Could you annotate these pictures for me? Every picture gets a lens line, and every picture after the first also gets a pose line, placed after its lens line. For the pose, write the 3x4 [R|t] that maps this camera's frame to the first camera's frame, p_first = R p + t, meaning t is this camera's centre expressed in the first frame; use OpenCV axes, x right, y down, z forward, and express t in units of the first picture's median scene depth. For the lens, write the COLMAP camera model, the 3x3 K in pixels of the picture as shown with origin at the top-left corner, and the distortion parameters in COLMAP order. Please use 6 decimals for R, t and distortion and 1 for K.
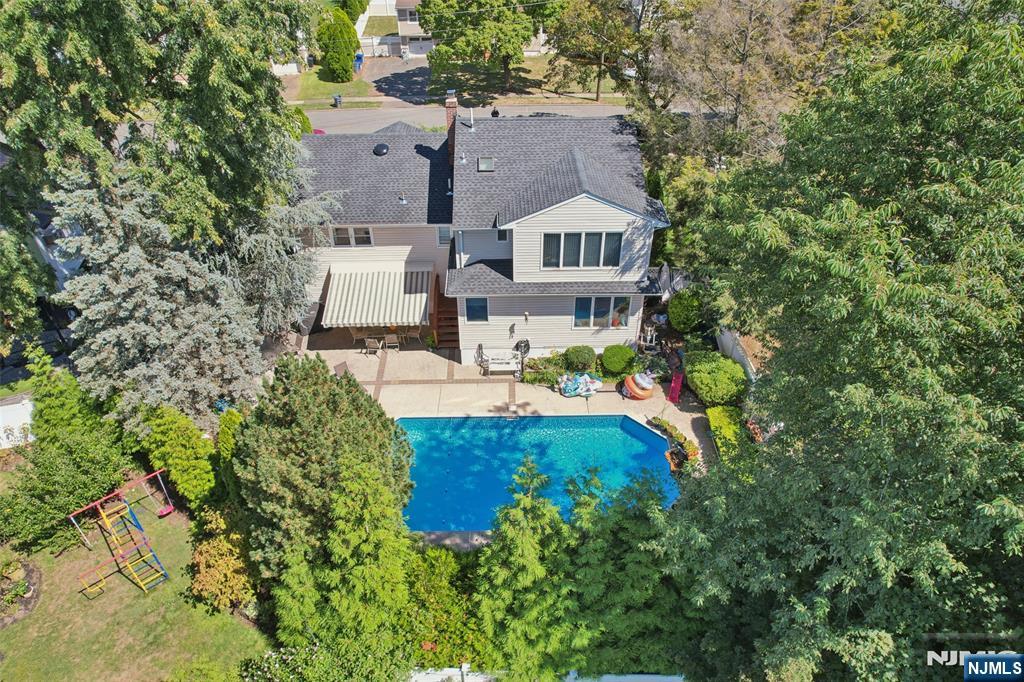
lens RADIAL K [[665.8, 0, 512.7], [0, 665.8, 353.5], [0, 0, 1]] dist [-0.070247, 0.076246]
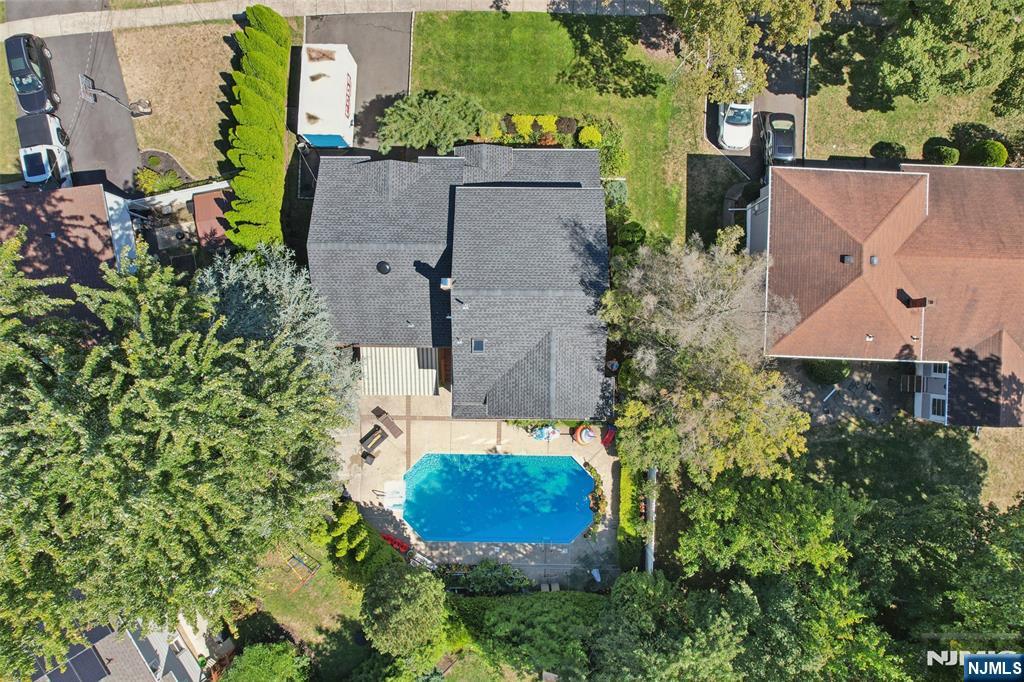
lens RADIAL K [[665.8, 0, 512.7], [0, 665.8, 353.5], [0, 0, 1]] dist [-0.070247, 0.076246]
pose [[0.999531, 0.006656, 0.029895, -0.016420], [-0.027863, 0.602856, 0.797363, -1.229120], [-0.012715, -0.797822, 0.602759, 0.230287]]
